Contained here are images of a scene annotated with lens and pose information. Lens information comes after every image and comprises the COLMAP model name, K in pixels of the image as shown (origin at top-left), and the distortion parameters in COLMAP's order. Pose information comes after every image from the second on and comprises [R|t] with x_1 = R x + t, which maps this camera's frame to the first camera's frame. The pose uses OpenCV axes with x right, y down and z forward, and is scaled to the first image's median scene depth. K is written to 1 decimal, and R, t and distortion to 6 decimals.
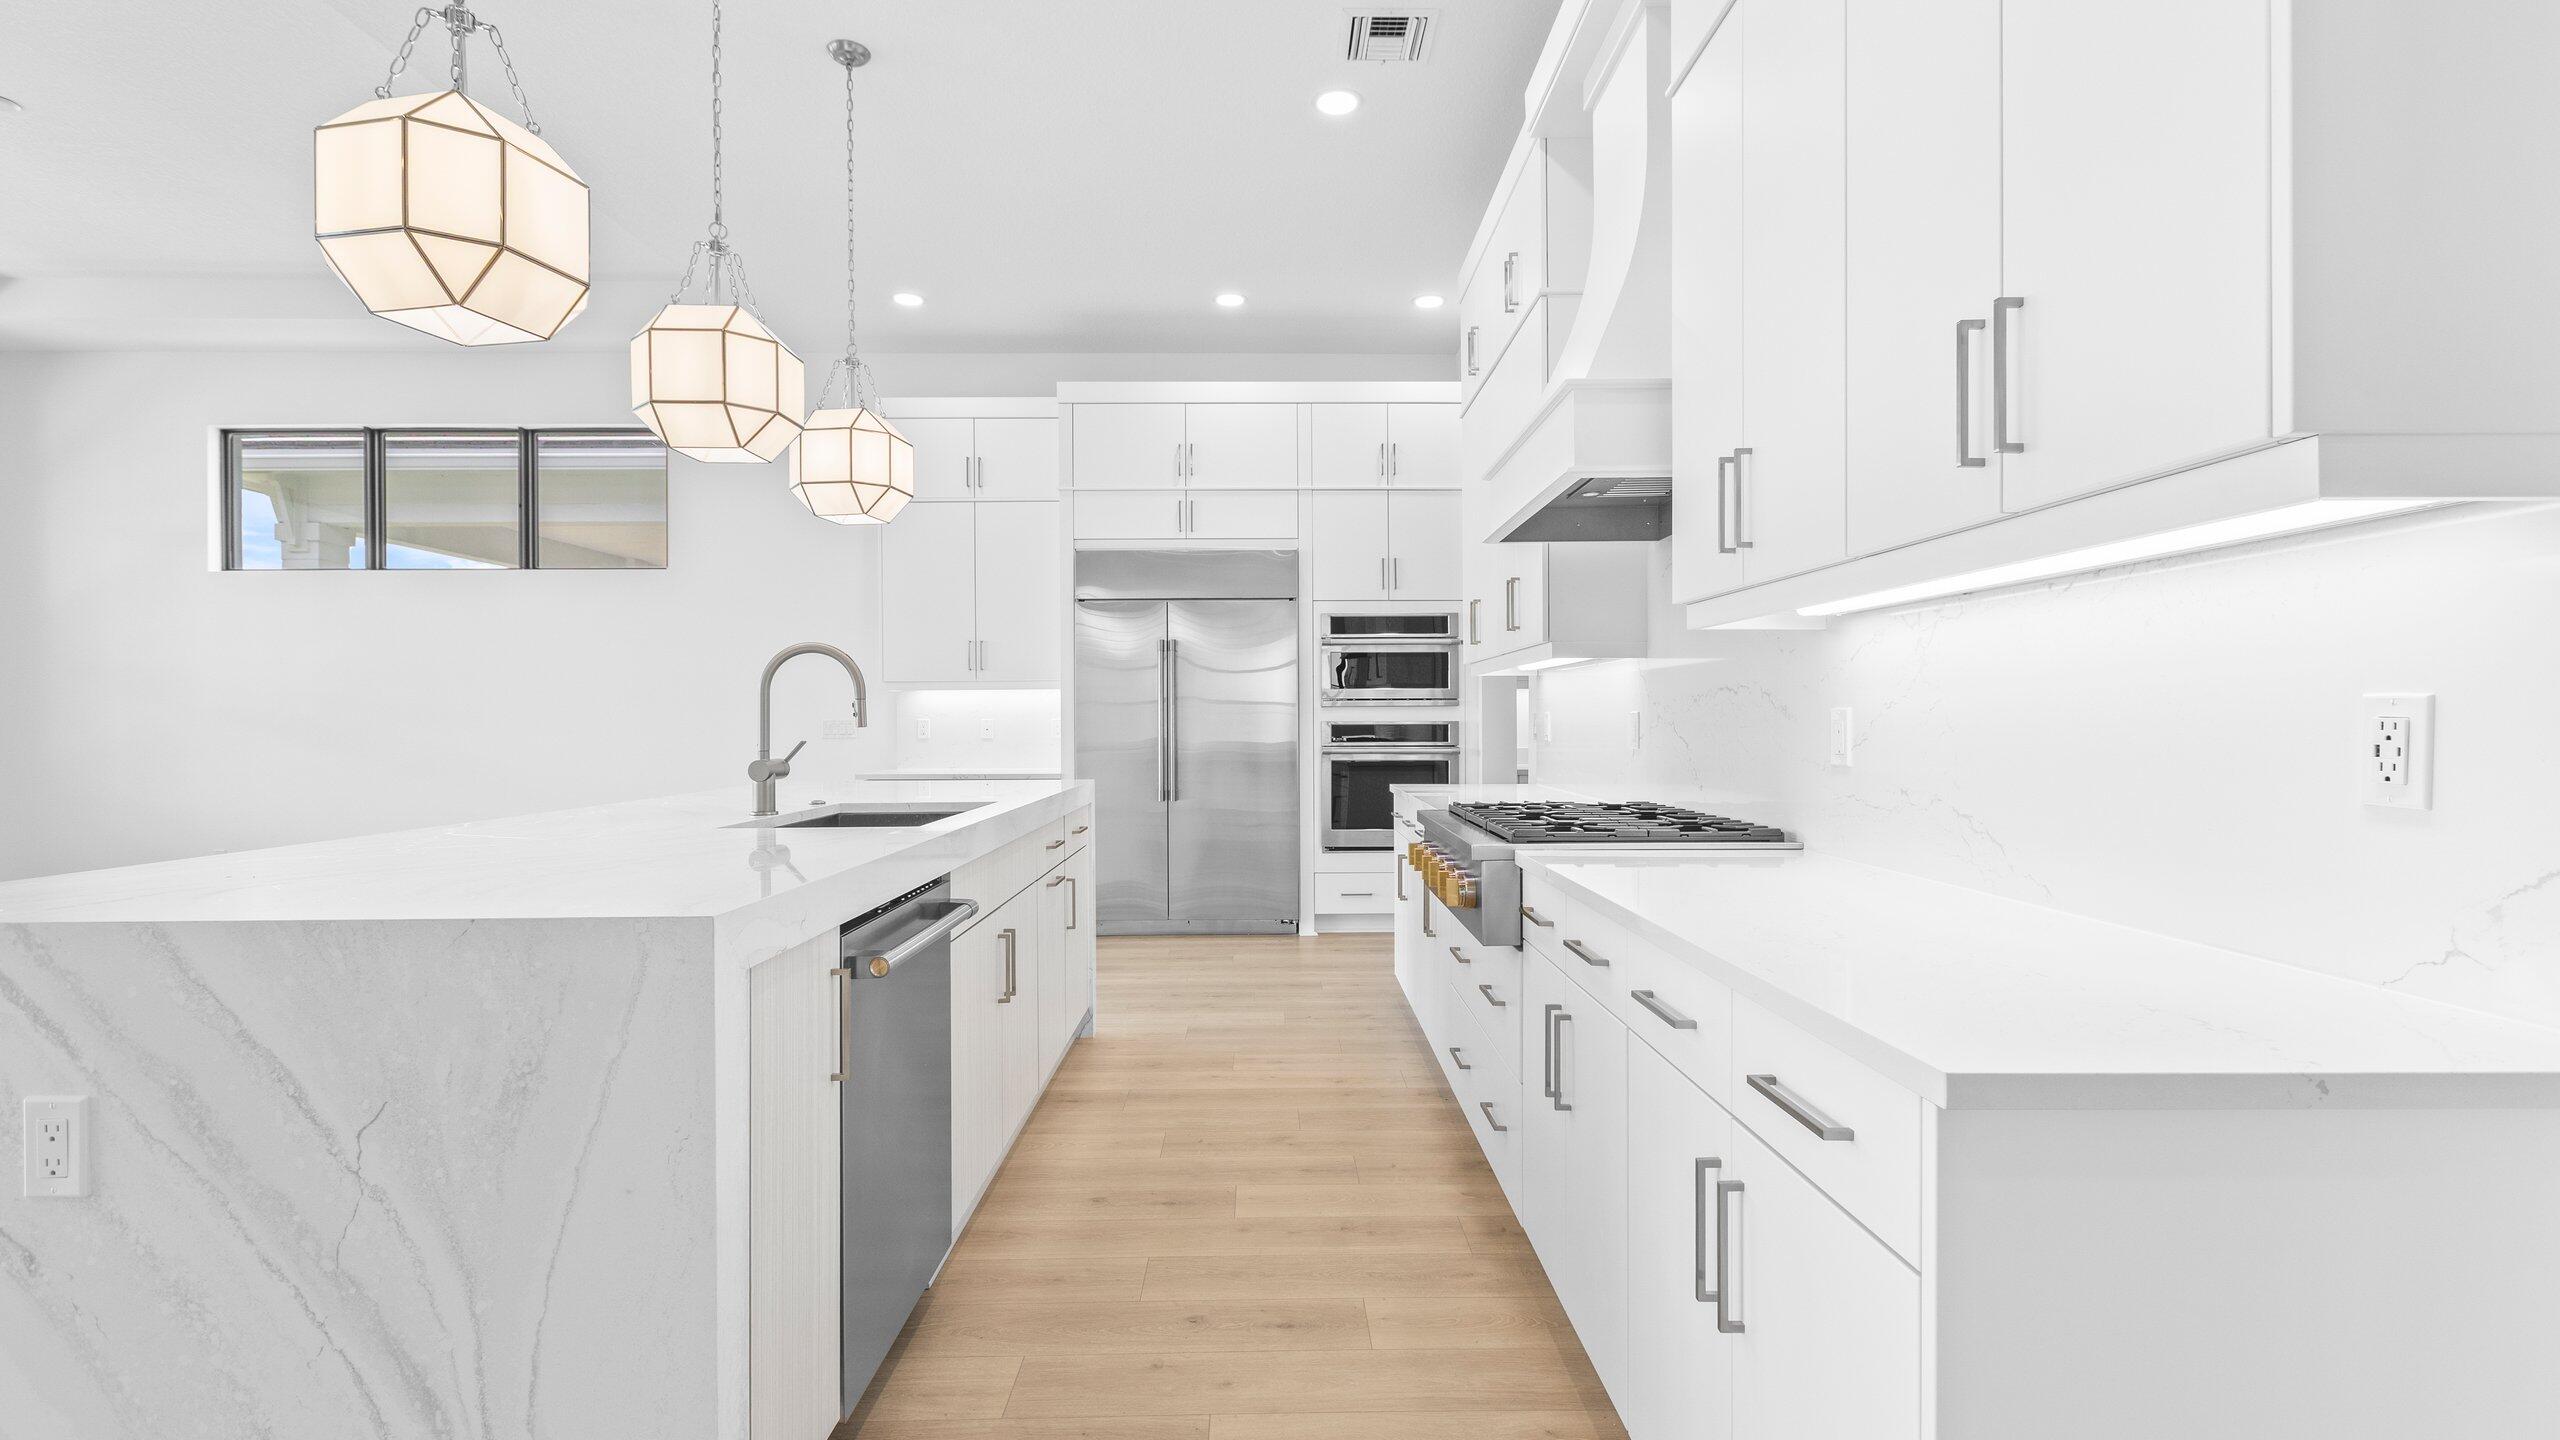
lens RADIAL K [[1144.4, 0, 1280.3], [0, 1144.4, 730.6], [0, 0, 1]] dist [0.001256, -0.001185]
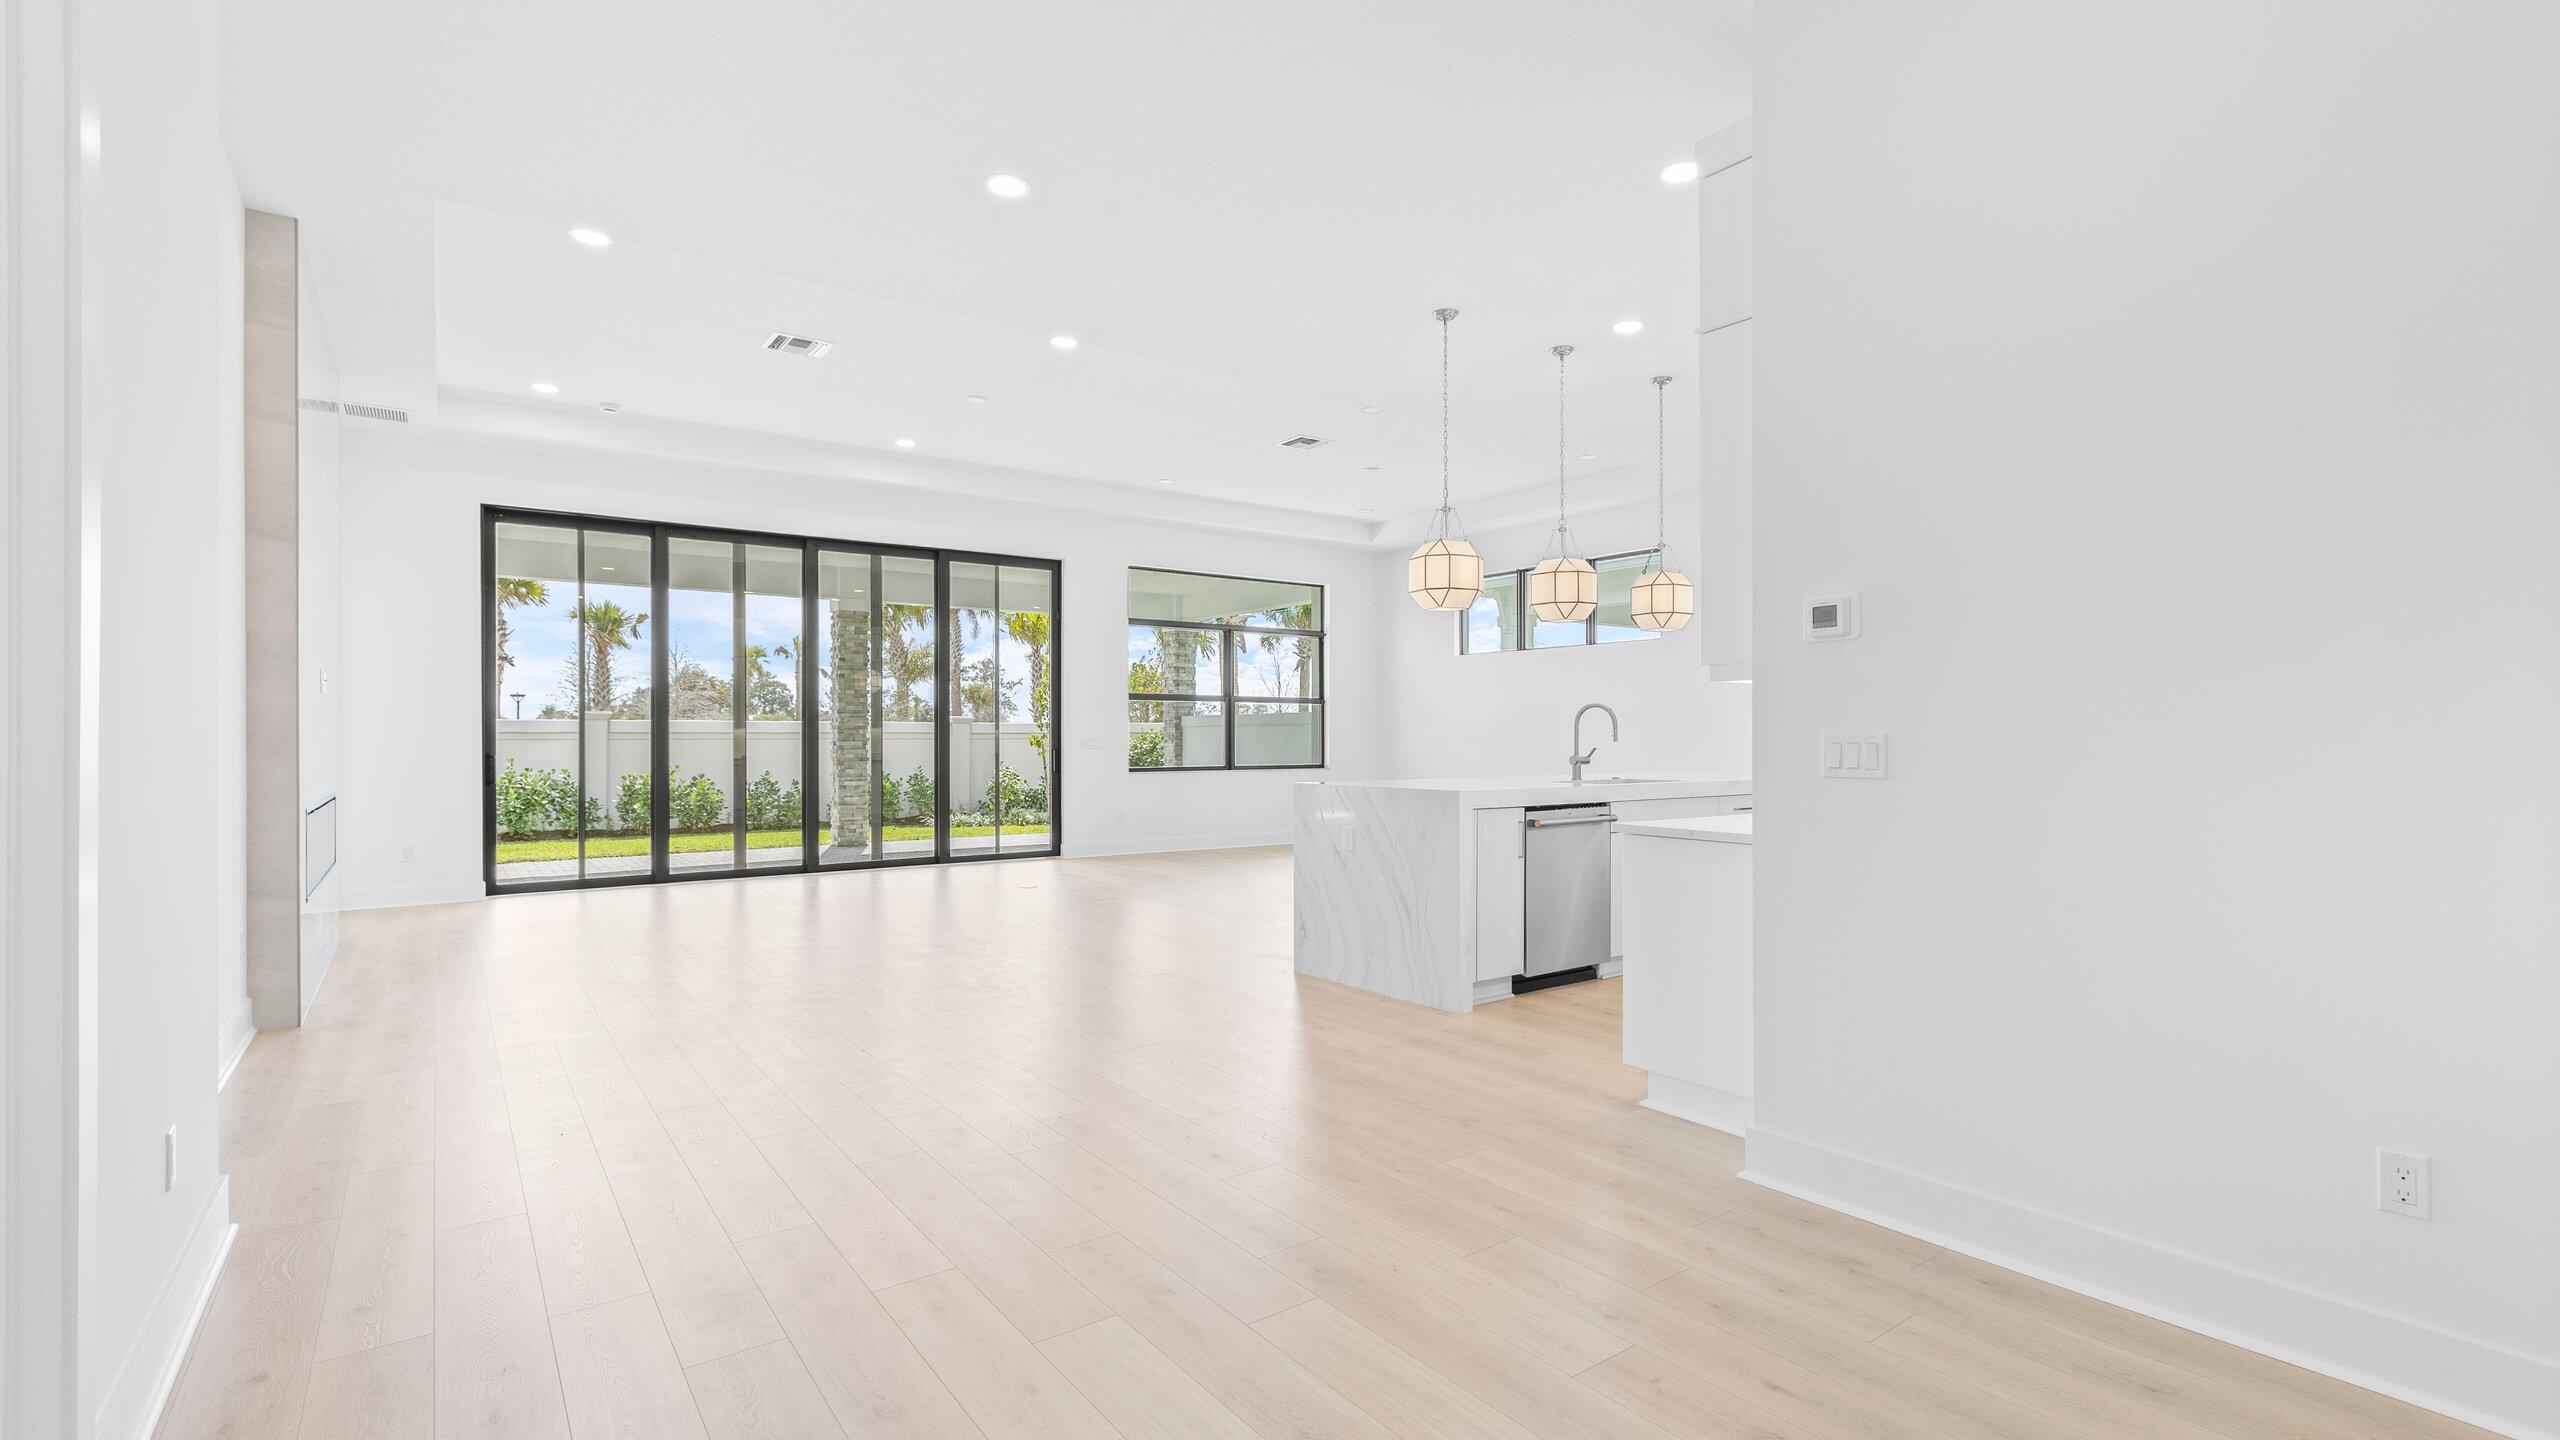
lens RADIAL K [[1144.4, 0, 1282.5], [0, 1144.4, 734.5], [0, 0, 1]] dist [0.001256, -0.001185]
pose [[0.584062, -0.004054, -0.811699, 1.612773], [-0.008887, 0.999896, -0.011389, 0.022639], [0.811660, 0.013865, 0.583965, -1.212622]]
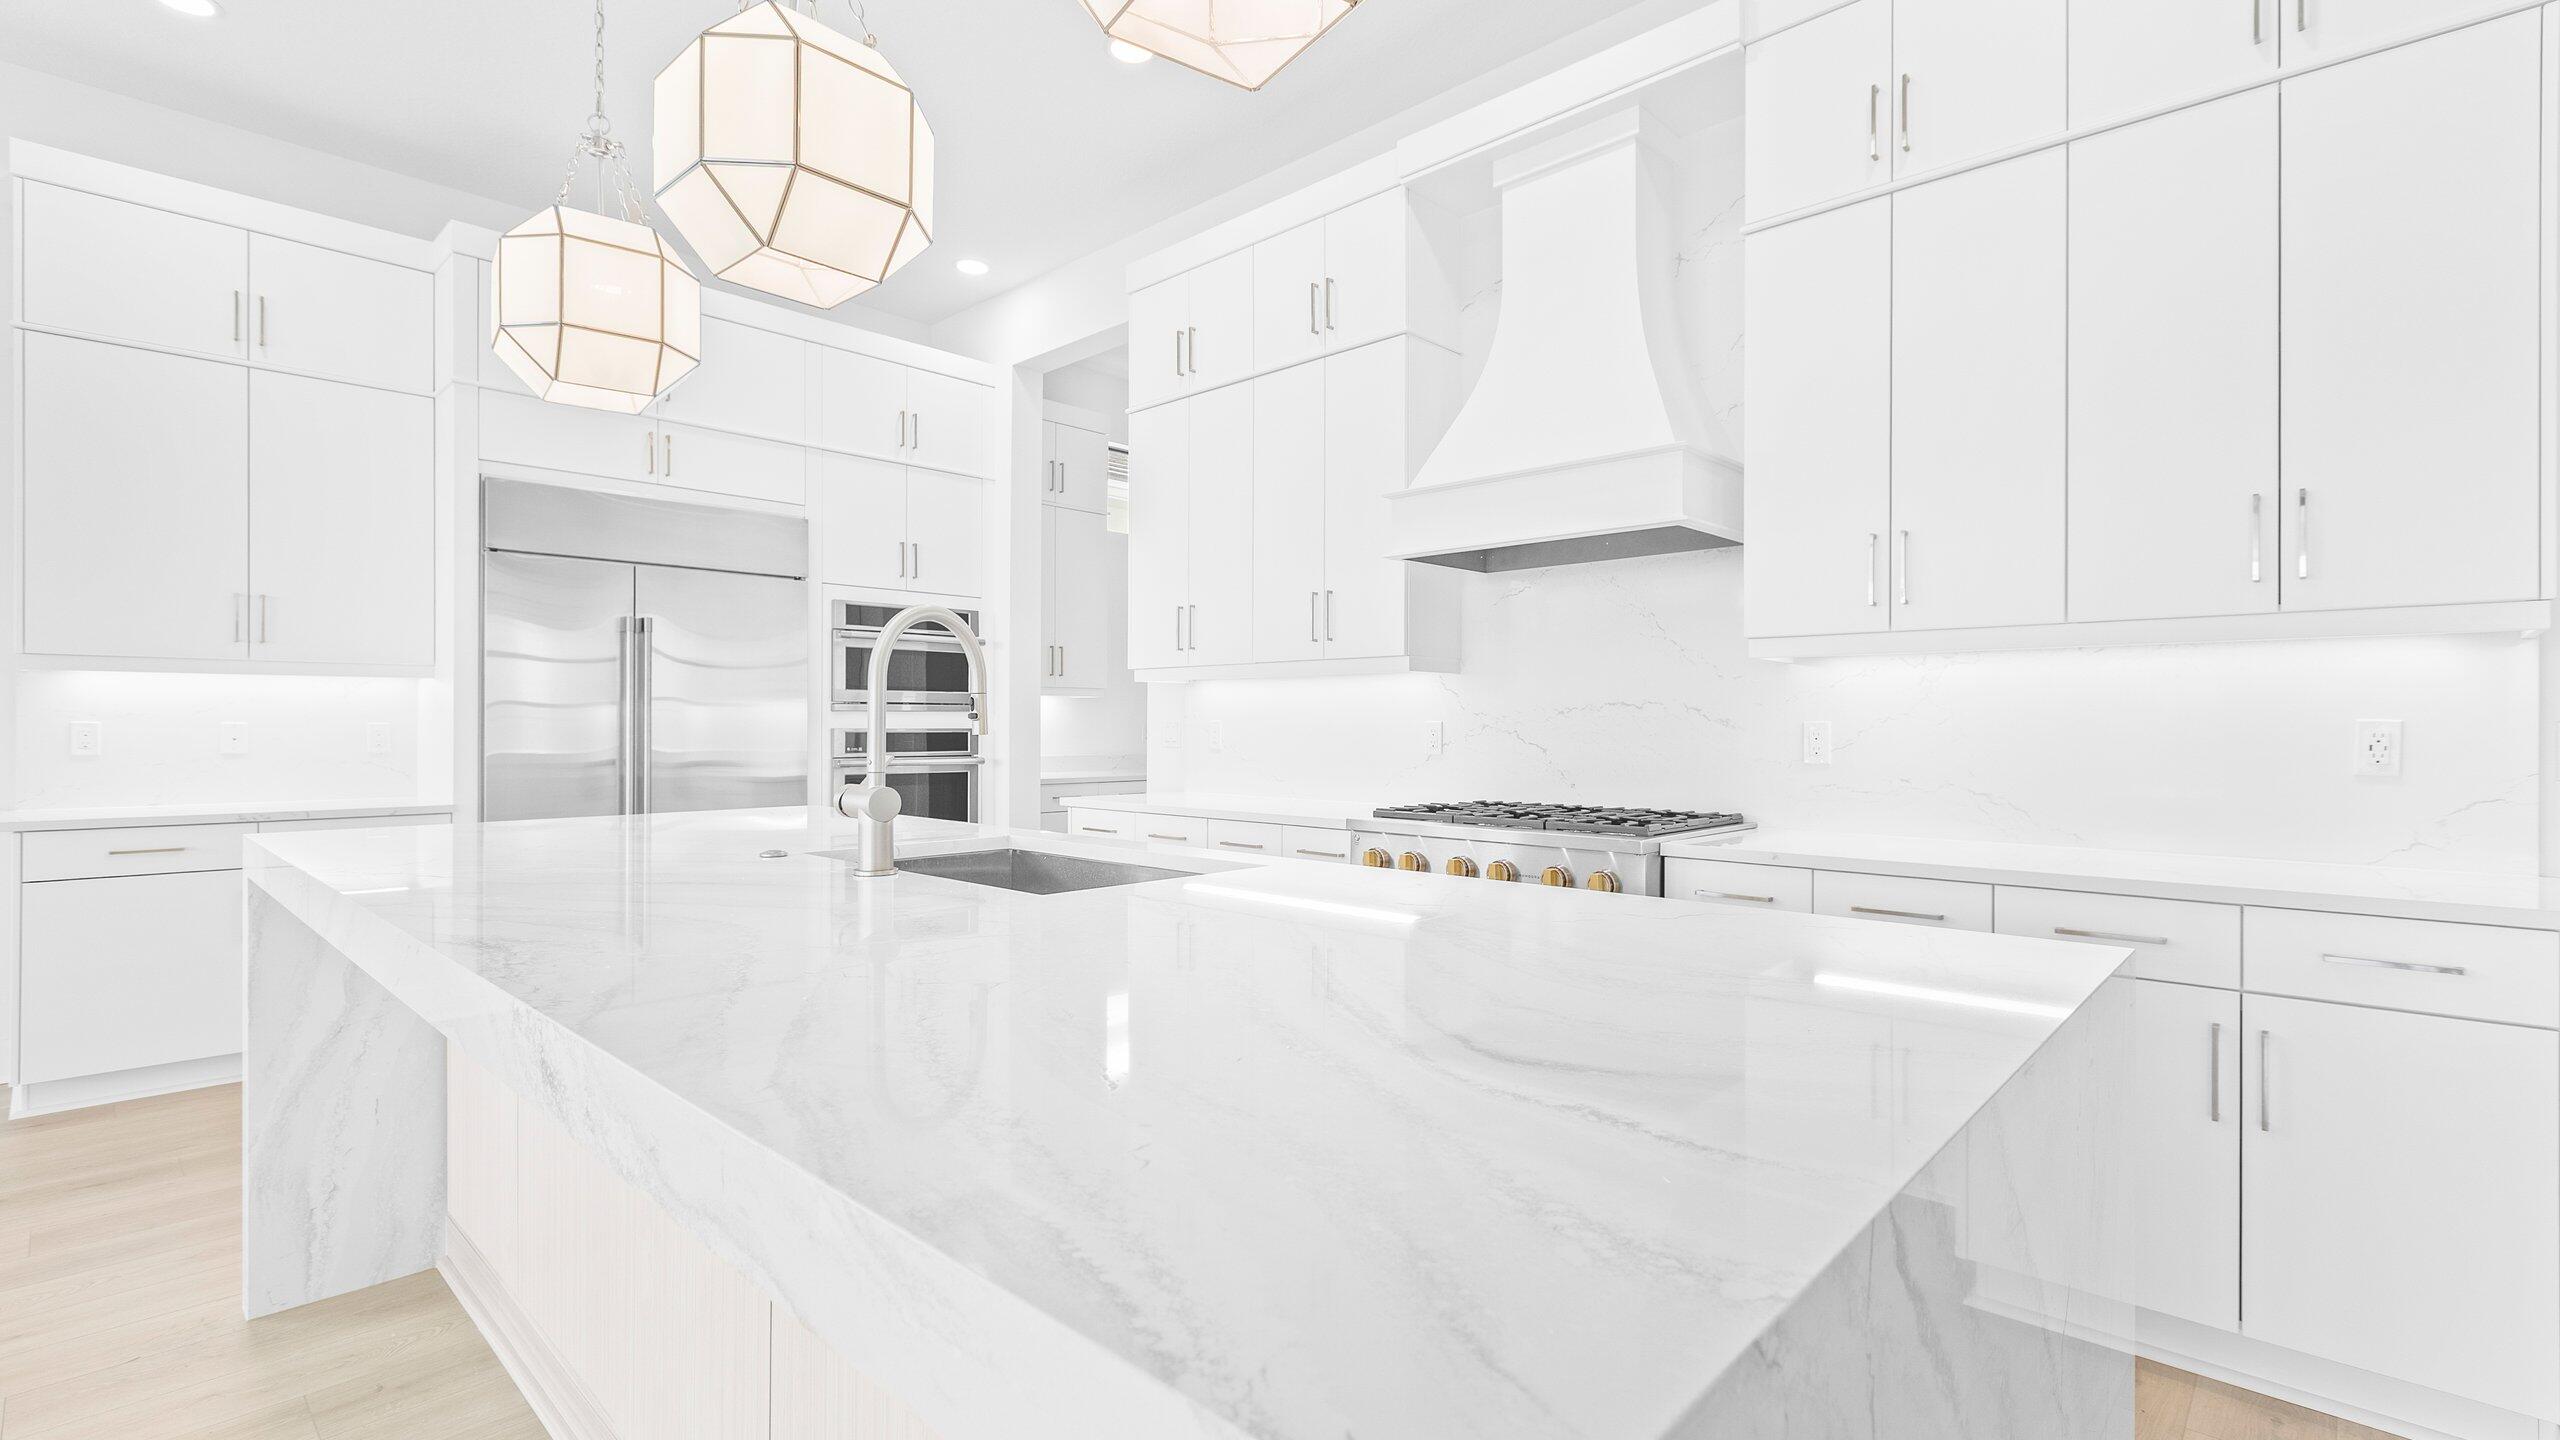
lens RADIAL K [[1144.4, 0, 1275.4], [0, 1144.4, 717.1], [0, 0, 1]] dist [0.001256, -0.001185]
pose [[0.688697, 0.009888, 0.724982, -0.612544], [0.002333, 0.999872, -0.015854, -0.003128], [-0.725045, 0.012610, 0.688586, 0.337970]]
